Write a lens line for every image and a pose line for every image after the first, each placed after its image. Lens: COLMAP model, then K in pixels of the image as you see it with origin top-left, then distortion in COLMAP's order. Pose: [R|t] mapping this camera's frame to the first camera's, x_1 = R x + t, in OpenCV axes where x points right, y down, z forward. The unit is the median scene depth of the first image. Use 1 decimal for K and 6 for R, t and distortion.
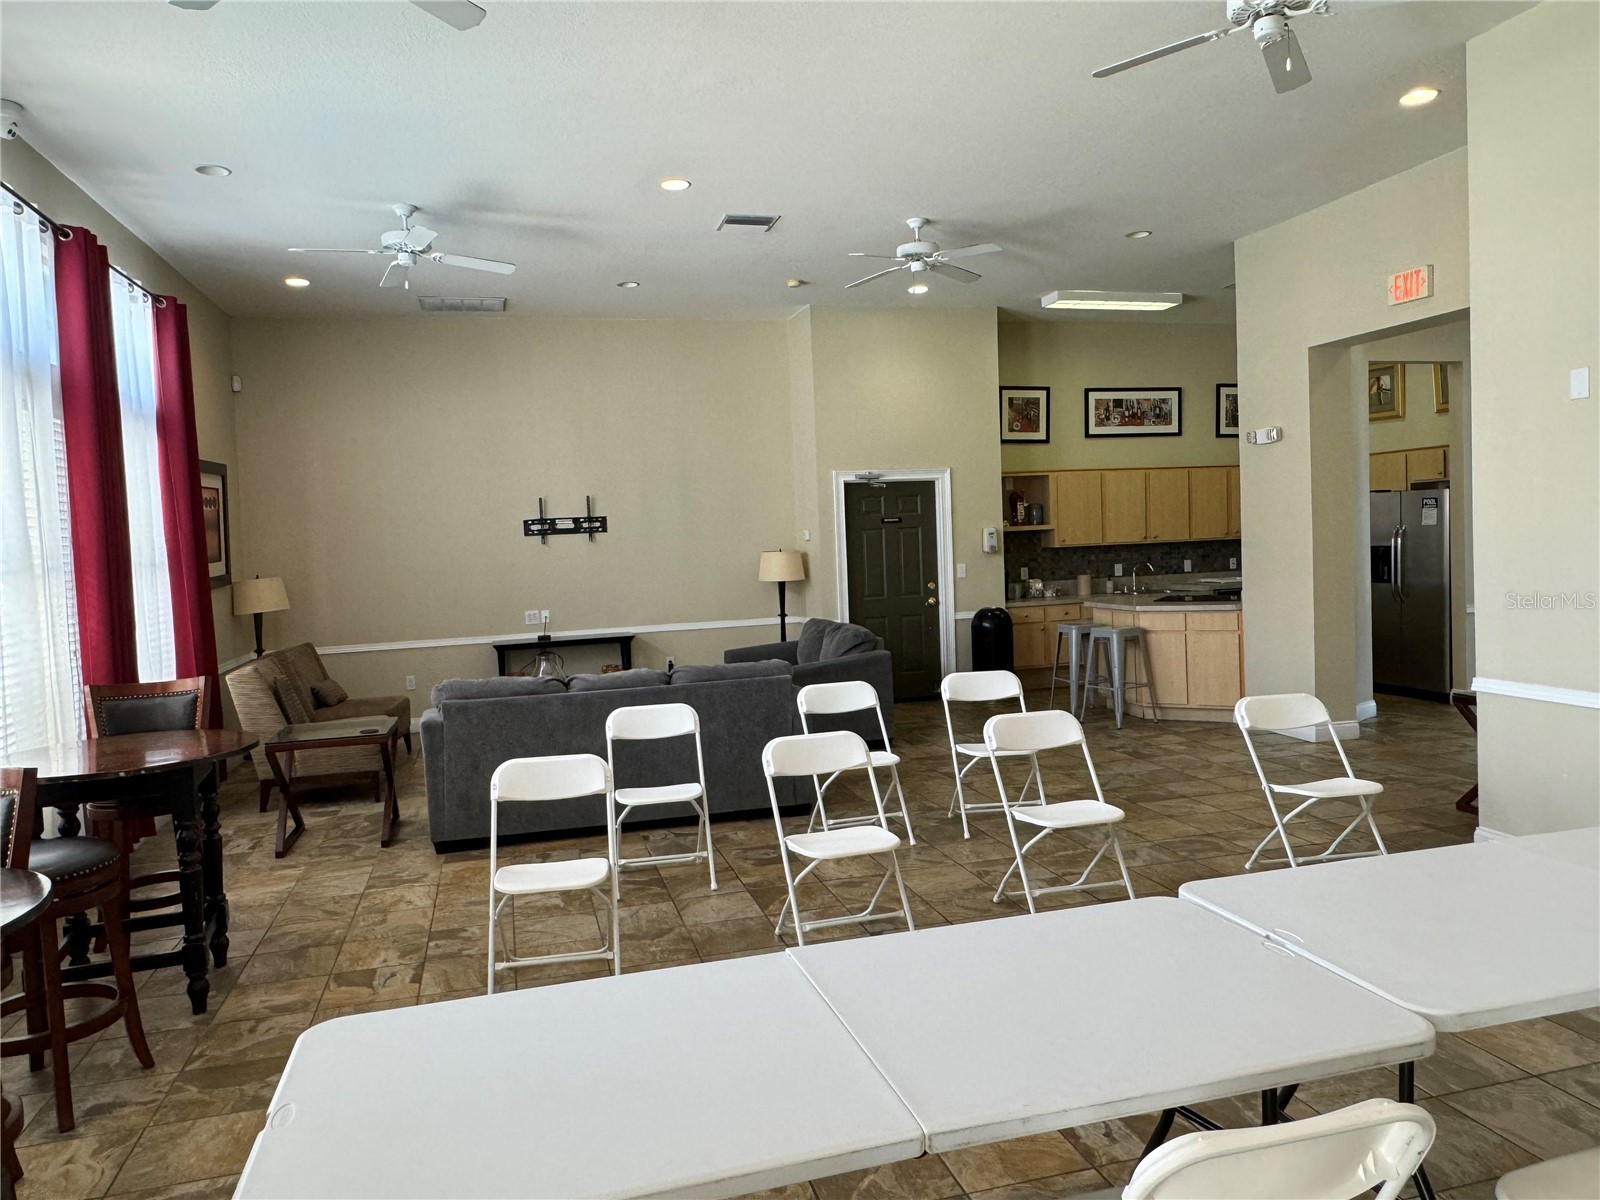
lens RADIAL K [[1099.9, 0, 801.1], [0, 1099.9, 594.9], [0, 0, 1]] dist [-0.009332, 0.006397]
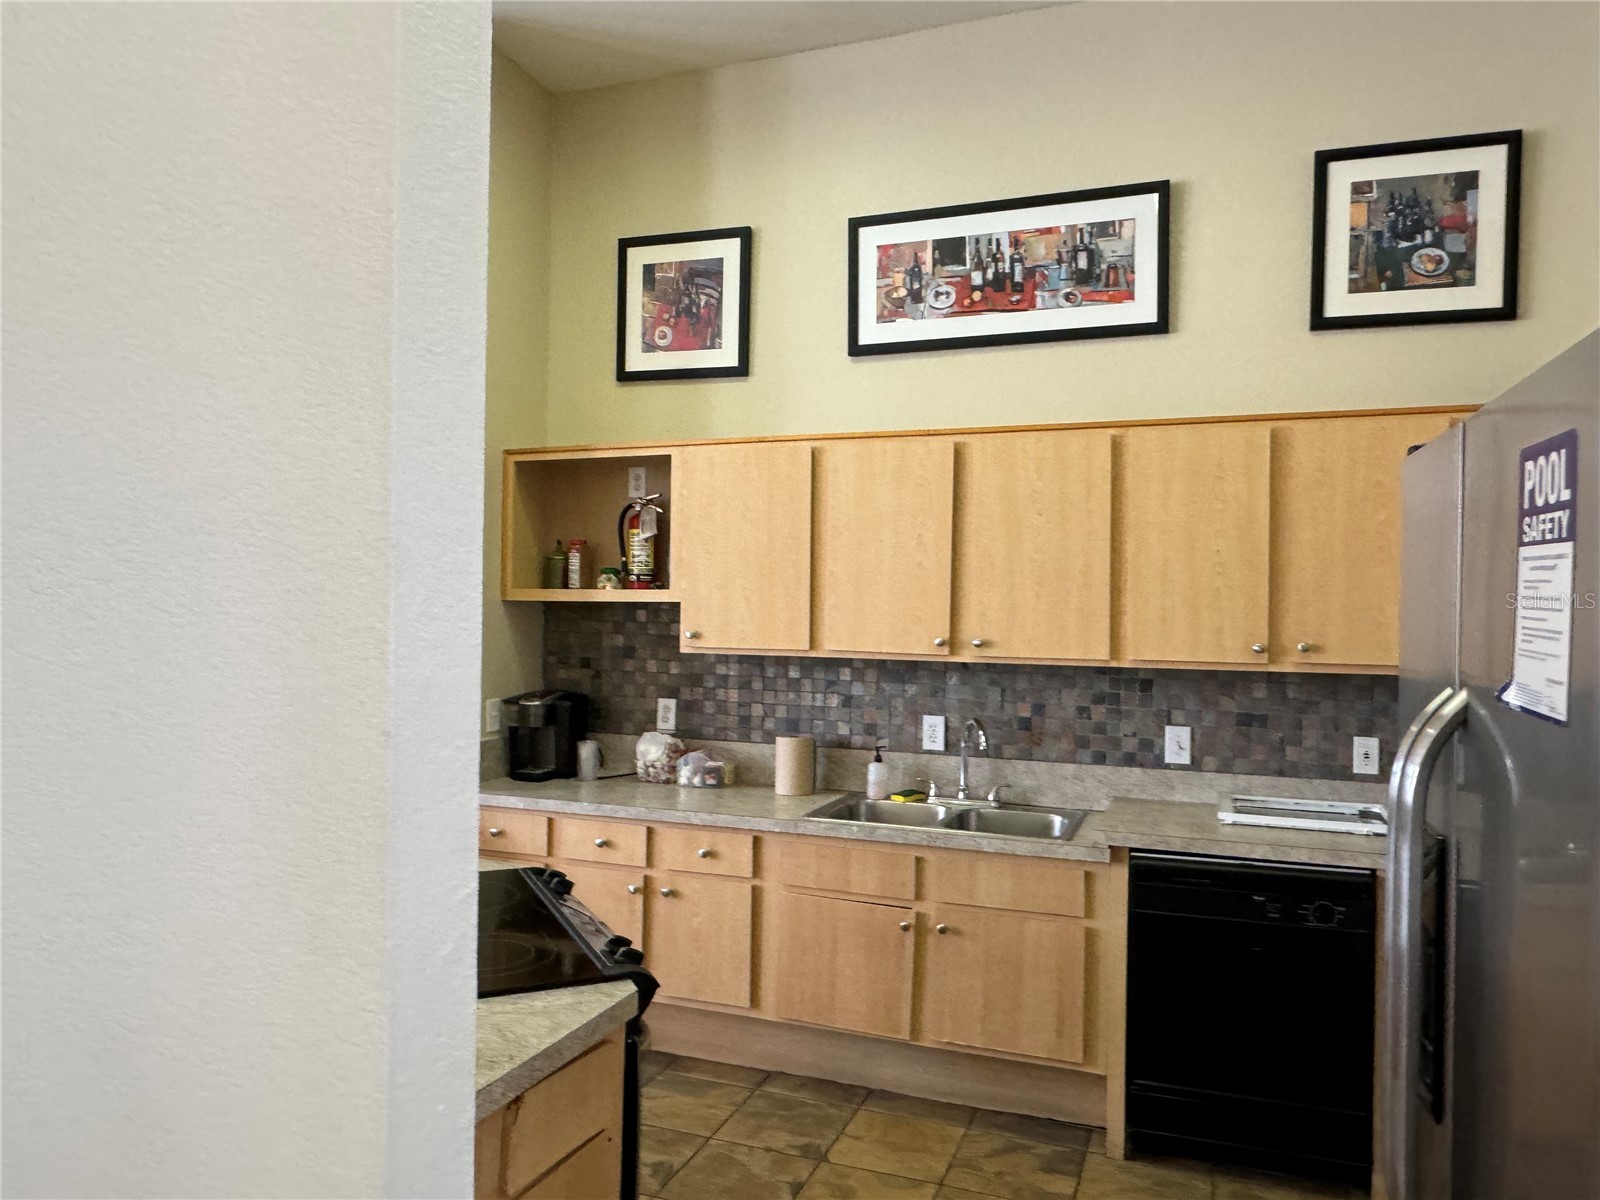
lens RADIAL K [[1099.9, 0, 807.5], [0, 1099.9, 591.0], [0, 0, 1]] dist [-0.009332, 0.006397]
pose [[0.804198, 0.043994, -0.592731, 0.464474], [-0.082271, 0.995896, -0.037705, -0.051251], [0.588639, 0.079087, 0.804518, 0.706800]]
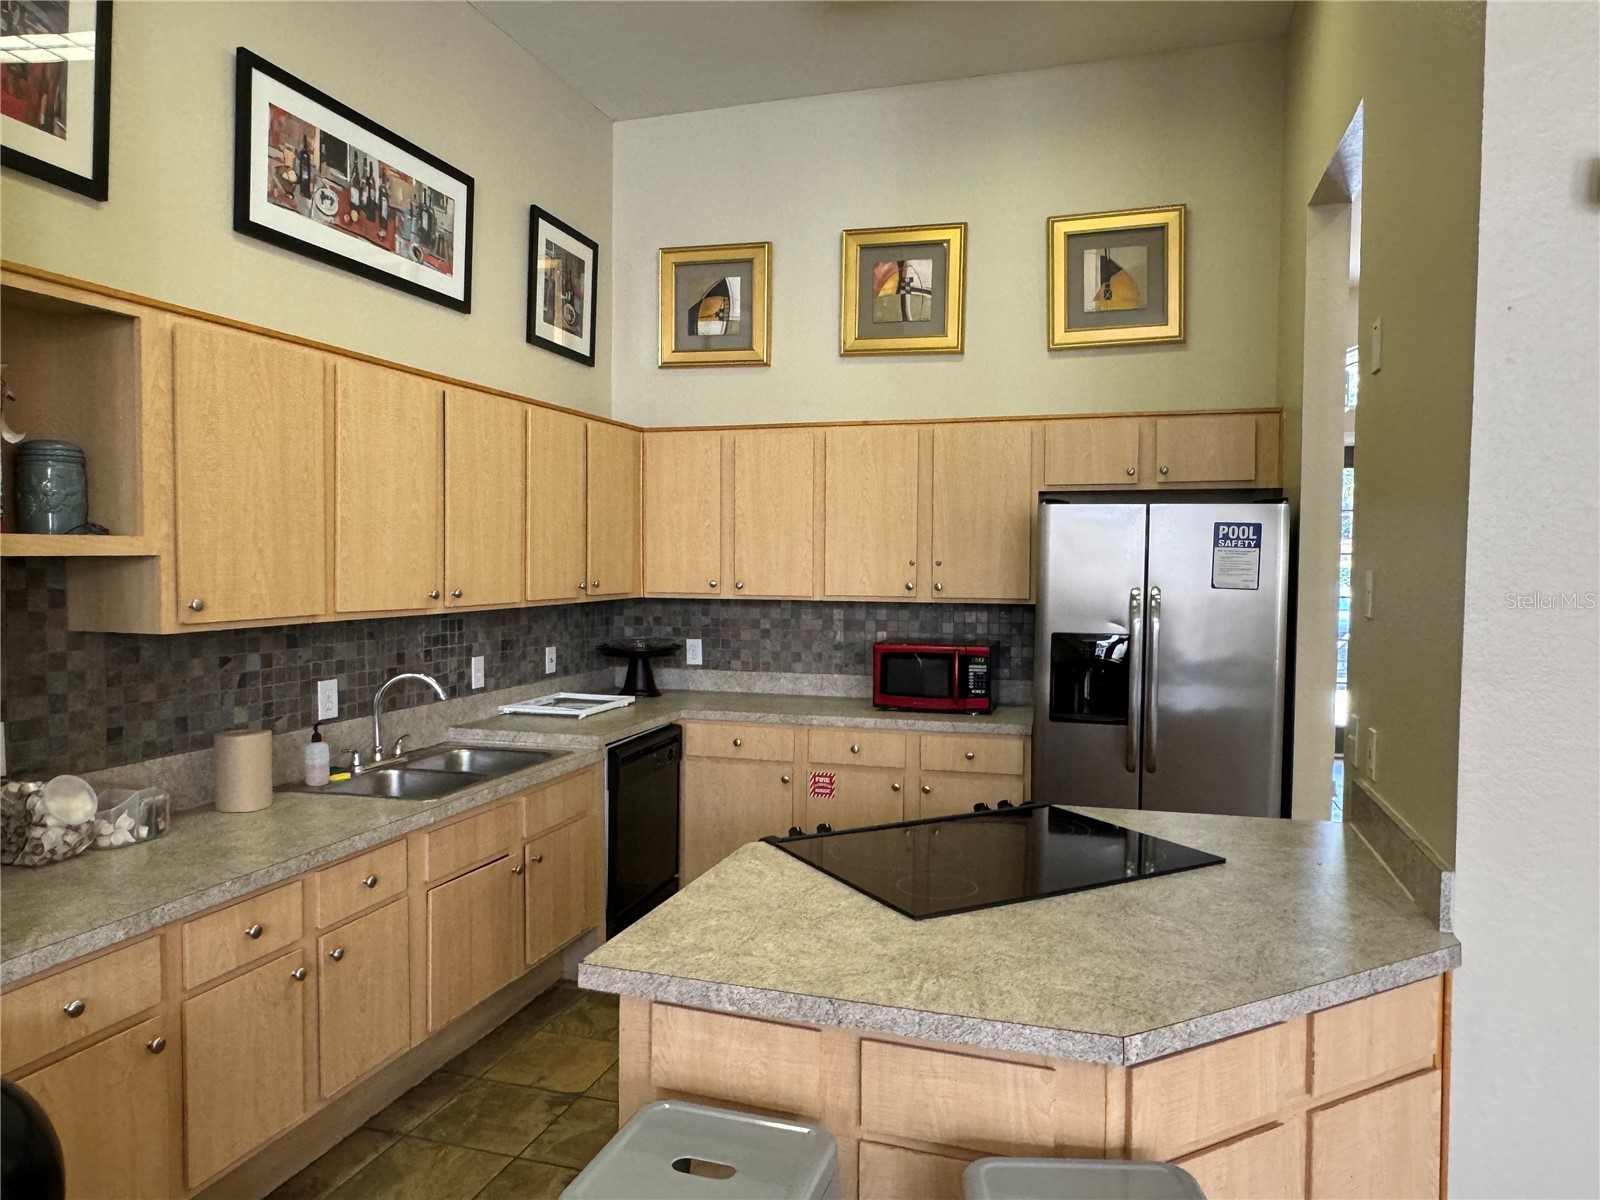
lens RADIAL K [[1099.9, 0, 801.4], [0, 1099.9, 597.8], [0, 0, 1]] dist [-0.009332, 0.006397]
pose [[0.534160, 0.013181, 0.845281, 0.103128], [0.018832, 0.999445, -0.027485, -0.040549], [-0.845174, 0.030600, 0.533615, 0.735885]]
